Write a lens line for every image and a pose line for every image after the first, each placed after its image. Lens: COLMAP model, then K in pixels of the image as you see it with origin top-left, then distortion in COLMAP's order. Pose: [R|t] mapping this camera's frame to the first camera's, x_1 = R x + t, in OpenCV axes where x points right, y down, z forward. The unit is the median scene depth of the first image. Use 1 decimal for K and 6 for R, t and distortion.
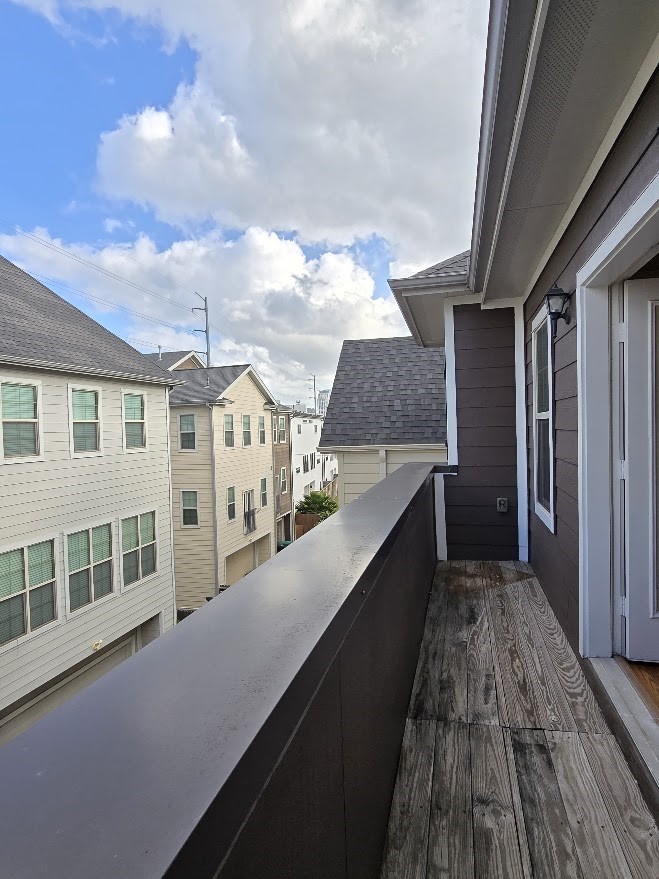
lens RADIAL K [[508.0, 0, 329.5], [0, 508.0, 439.5], [0, 0, 1]] dist [0.003485, 0.000600]
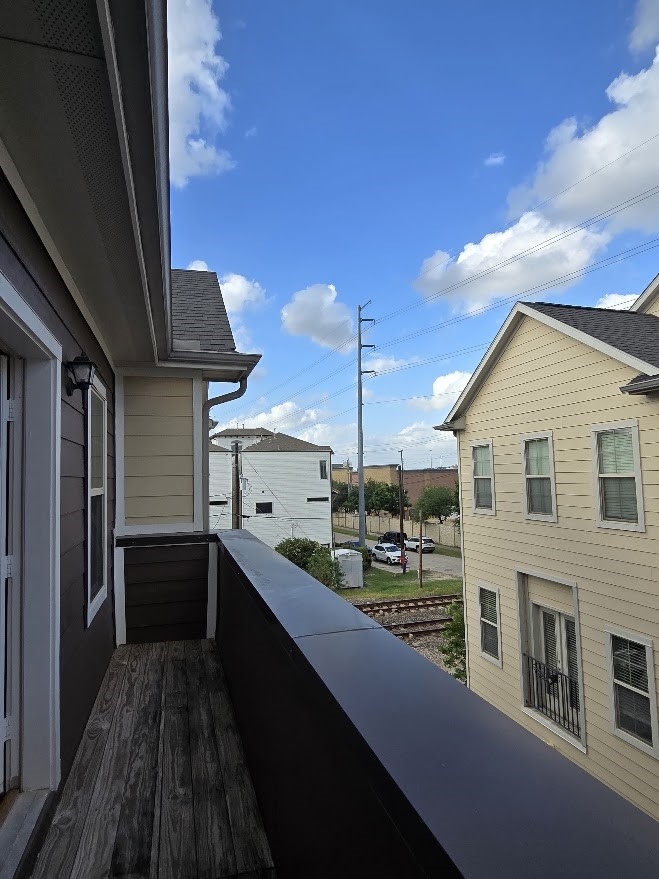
lens RADIAL K [[508.0, 0, 329.5], [0, 508.0, 439.5], [0, 0, 1]] dist [0.003485, 0.000600]
pose [[-0.853940, 0.009686, -0.520281, 0.586967], [0.032891, 0.998832, -0.035390, -0.125209], [0.519330, -0.047334, -0.853262, 2.105897]]
